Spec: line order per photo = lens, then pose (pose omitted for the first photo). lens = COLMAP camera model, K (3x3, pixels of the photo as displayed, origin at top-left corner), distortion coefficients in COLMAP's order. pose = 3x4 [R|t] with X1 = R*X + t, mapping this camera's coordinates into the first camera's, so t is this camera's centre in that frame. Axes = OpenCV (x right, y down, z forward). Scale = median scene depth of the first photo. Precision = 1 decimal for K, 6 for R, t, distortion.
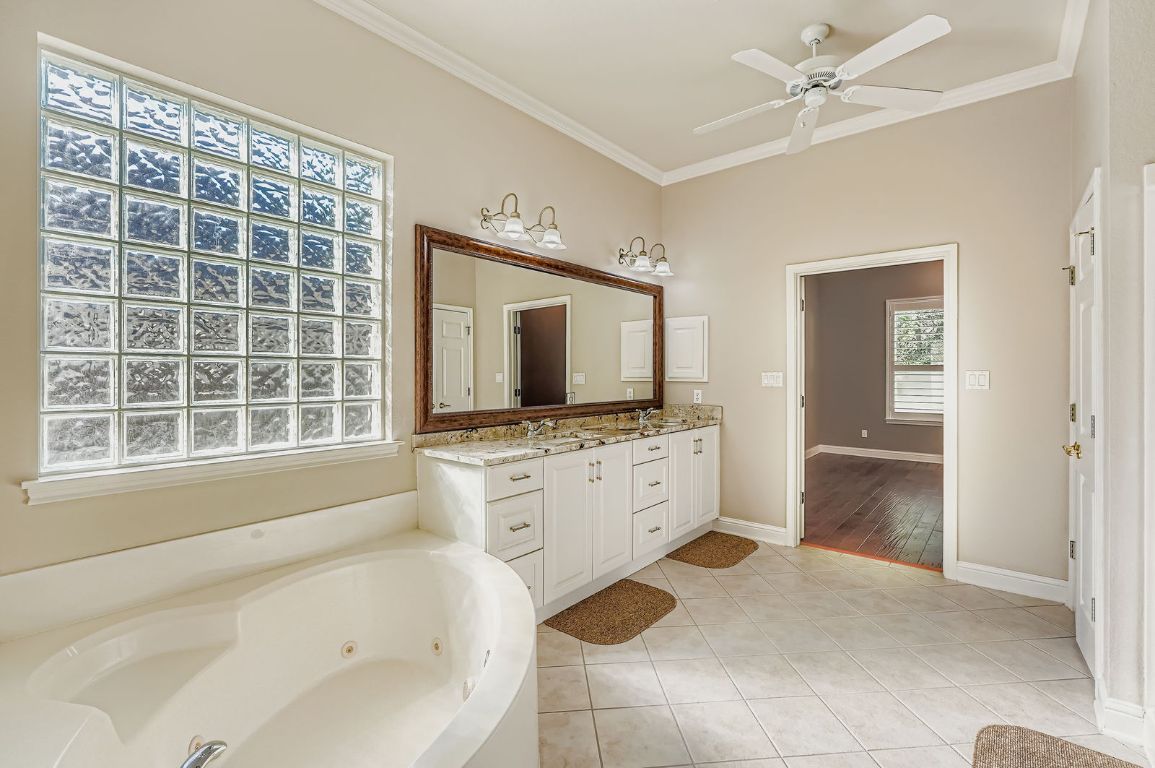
lens RADIAL K [[501.7, 0, 577.9], [0, 501.7, 378.4], [0, 0, 1]] dist [-0.037454, -0.000189]
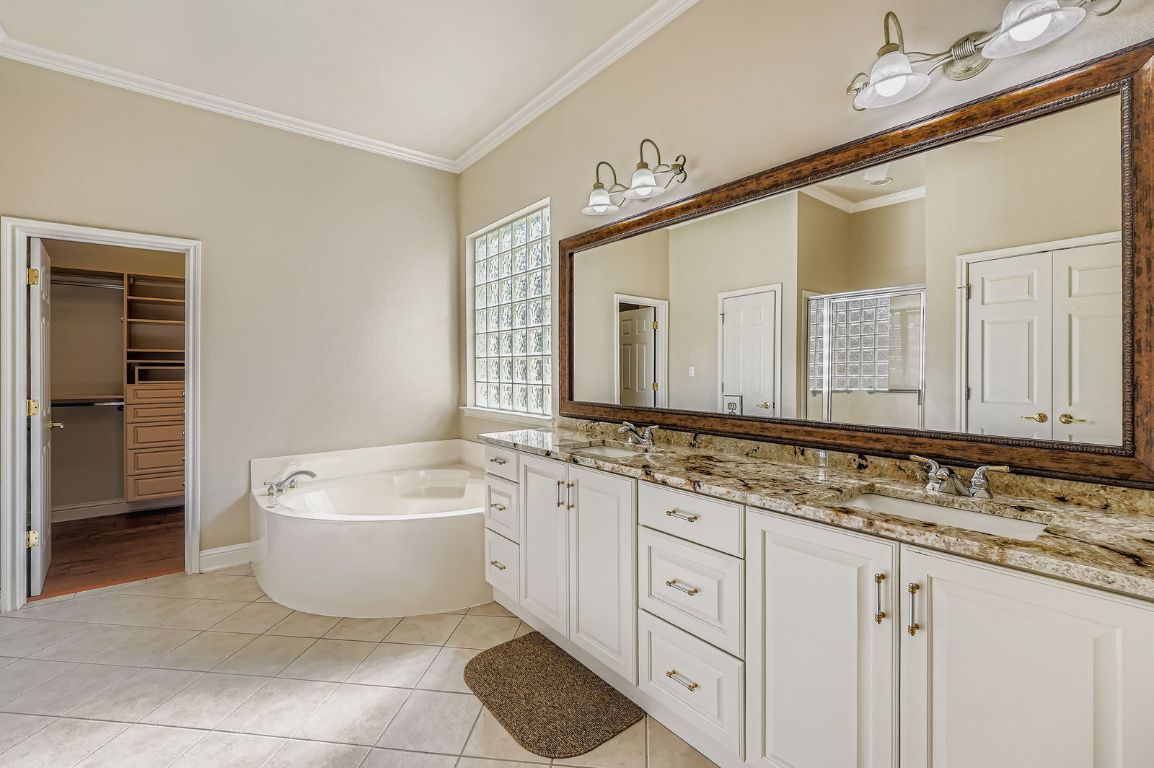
lens RADIAL K [[487.9, 0, 578.0], [0, 487.9, 371.5], [0, 0, 1]] dist [-0.008367, 0.000189]
pose [[-0.188780, 0.009421, -0.981974, 0.743660], [-0.006112, 0.999923, 0.010768, -0.007406], [0.982000, 0.008034, -0.188708, 1.141959]]
